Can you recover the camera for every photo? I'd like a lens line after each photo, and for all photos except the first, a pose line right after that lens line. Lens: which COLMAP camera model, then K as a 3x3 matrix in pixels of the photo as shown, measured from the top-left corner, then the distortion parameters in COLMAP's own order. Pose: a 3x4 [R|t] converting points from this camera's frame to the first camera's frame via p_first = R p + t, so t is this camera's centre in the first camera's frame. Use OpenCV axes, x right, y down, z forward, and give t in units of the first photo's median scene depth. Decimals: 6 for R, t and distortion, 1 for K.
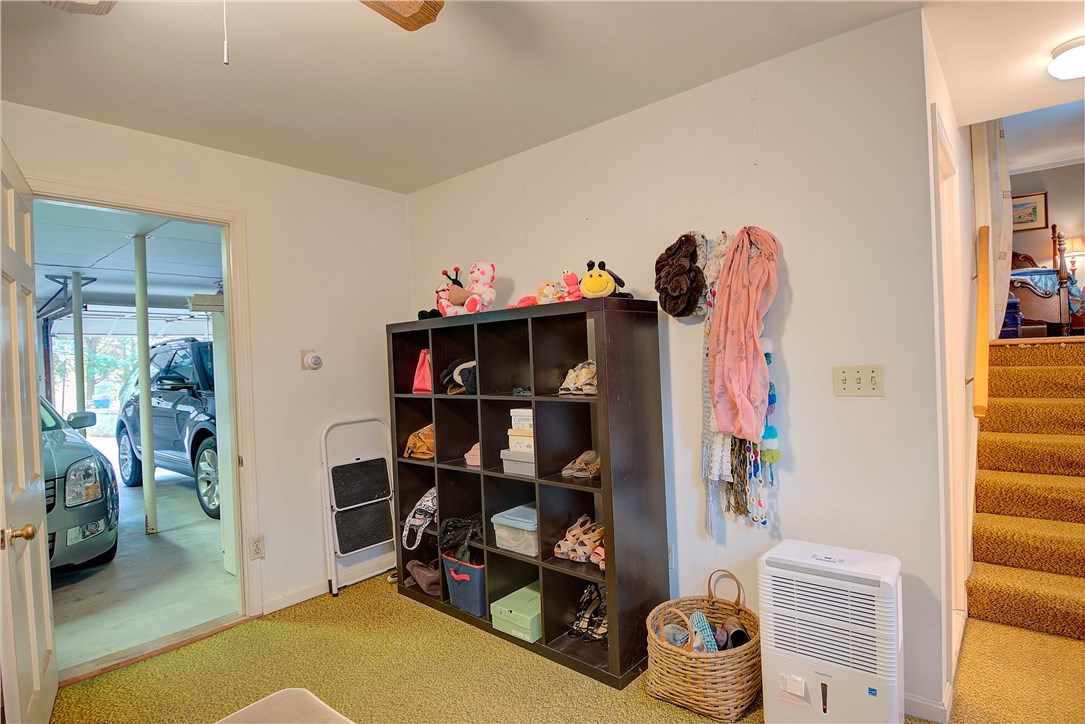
lens RADIAL K [[563.8, 0, 552.1], [0, 563.8, 362.4], [0, 0, 1]] dist [0.028885, -0.037339]
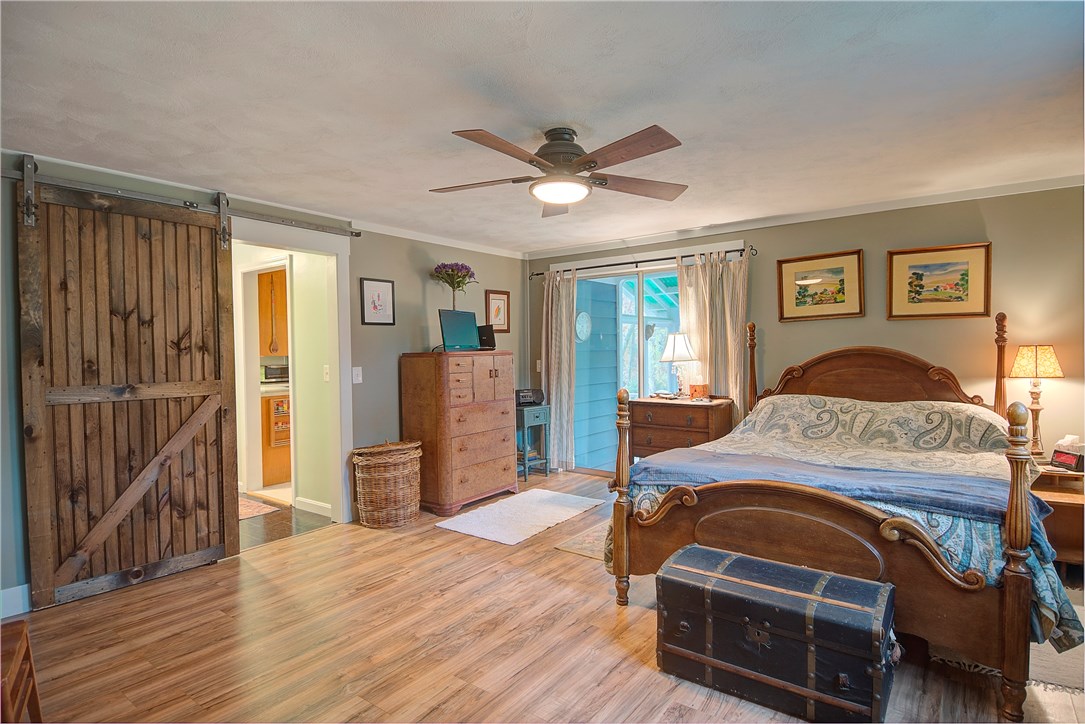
lens RADIAL K [[563.8, 0, 542.2], [0, 563.8, 361.1], [0, 0, 1]] dist [0.028885, -0.037339]
pose [[0.998408, 0.025665, 0.050231, 0.467015], [-0.026481, 0.999527, 0.015633, -0.201181], [-0.049806, -0.016938, 0.998615, 0.524219]]
